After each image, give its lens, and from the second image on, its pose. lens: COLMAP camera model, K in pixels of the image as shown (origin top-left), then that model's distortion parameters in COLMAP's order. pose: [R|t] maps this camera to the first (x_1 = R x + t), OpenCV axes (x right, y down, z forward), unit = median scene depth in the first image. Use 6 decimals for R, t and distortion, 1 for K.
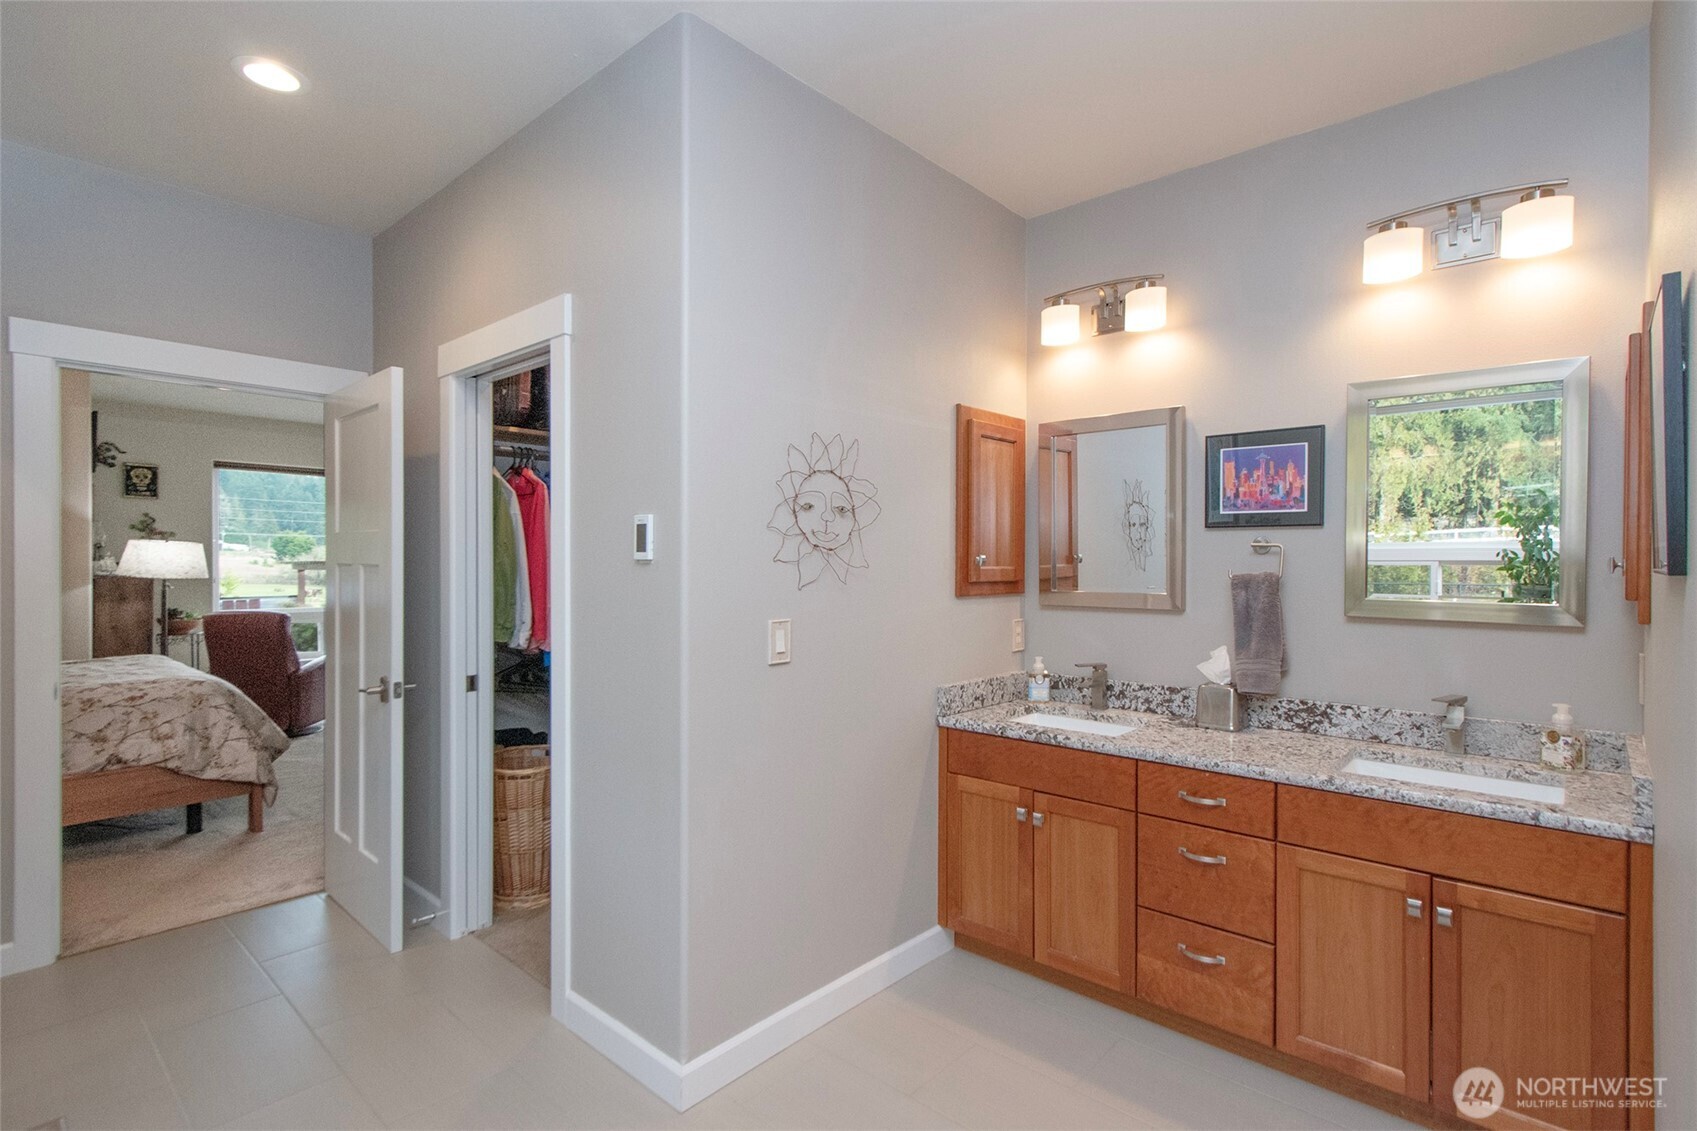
lens RADIAL K [[817.1, 0, 851.8], [0, 817.1, 565.9], [0, 0, 1]] dist [-0.013813, -0.000555]
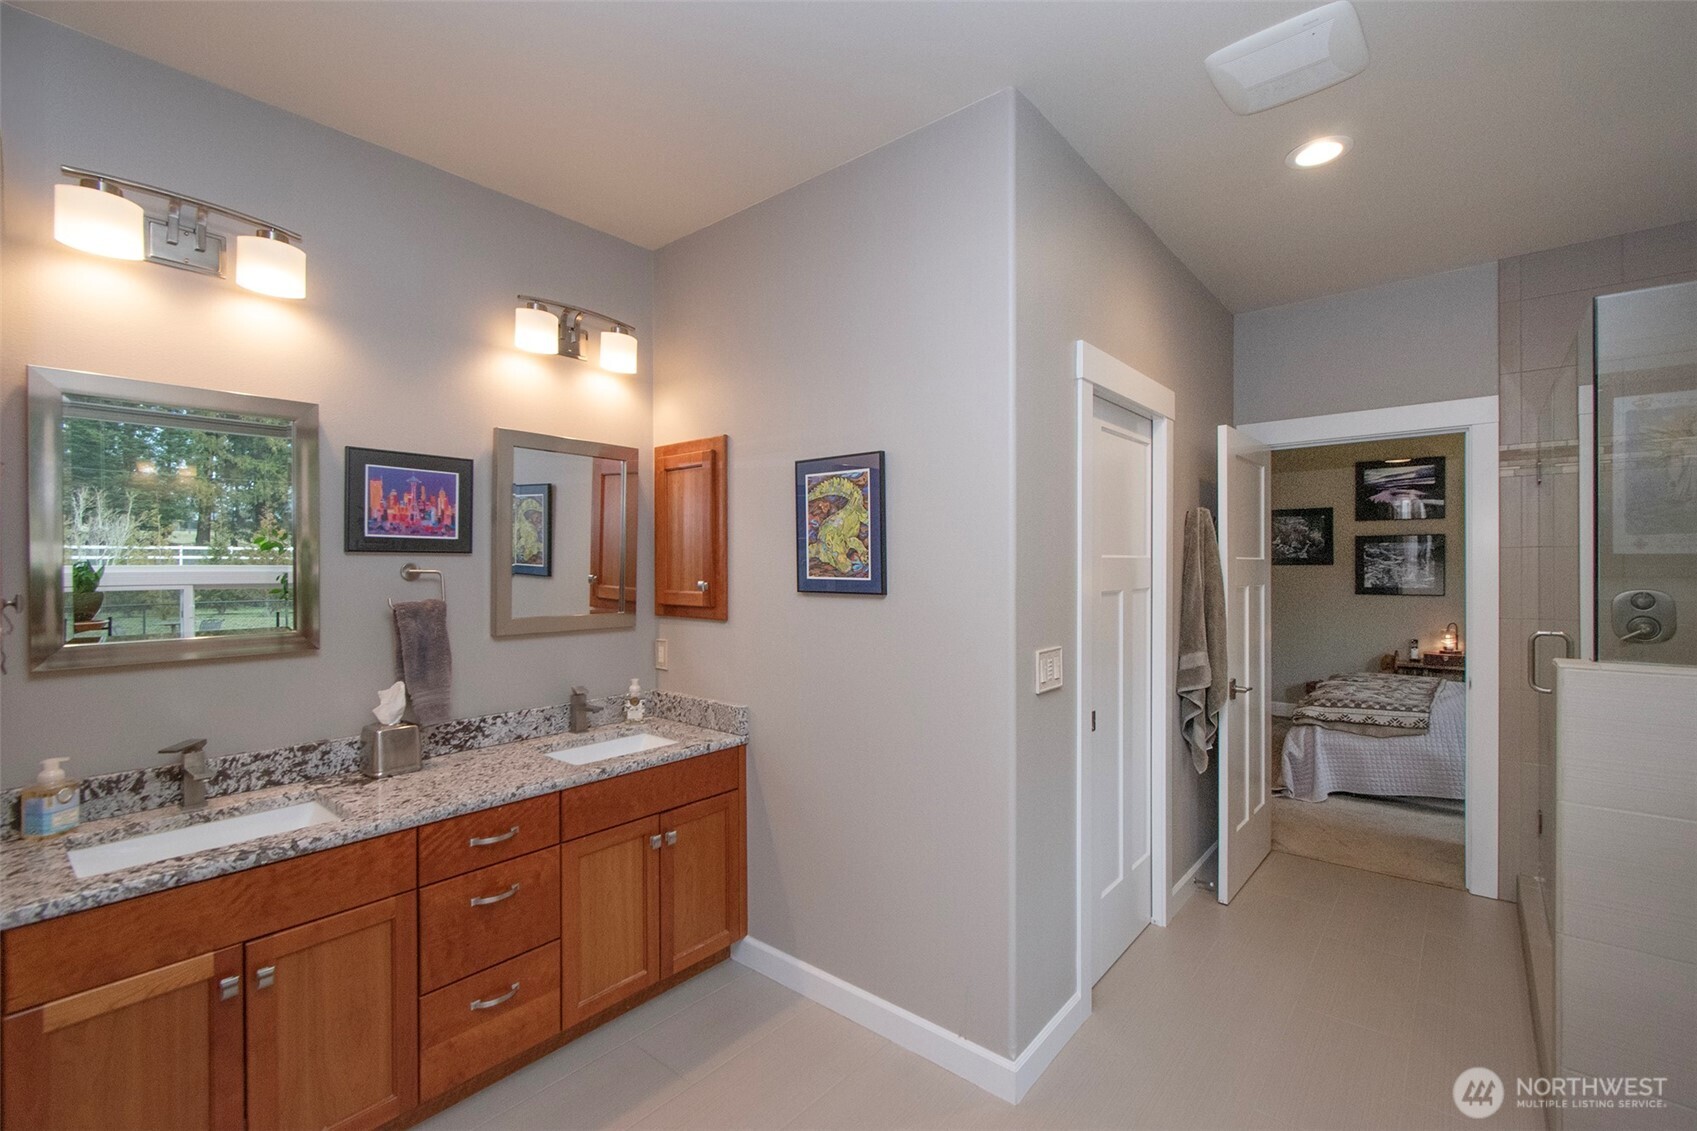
lens RADIAL K [[773.7, 0, 850.4], [0, 773.7, 559.8], [0, 0, 1]] dist [0.000773, 0.000618]
pose [[-0.070154, -0.000819, 0.997536, -0.456314], [0.005317, 0.999985, 0.001195, -0.038311], [-0.997522, 0.005388, -0.070148, 0.555442]]
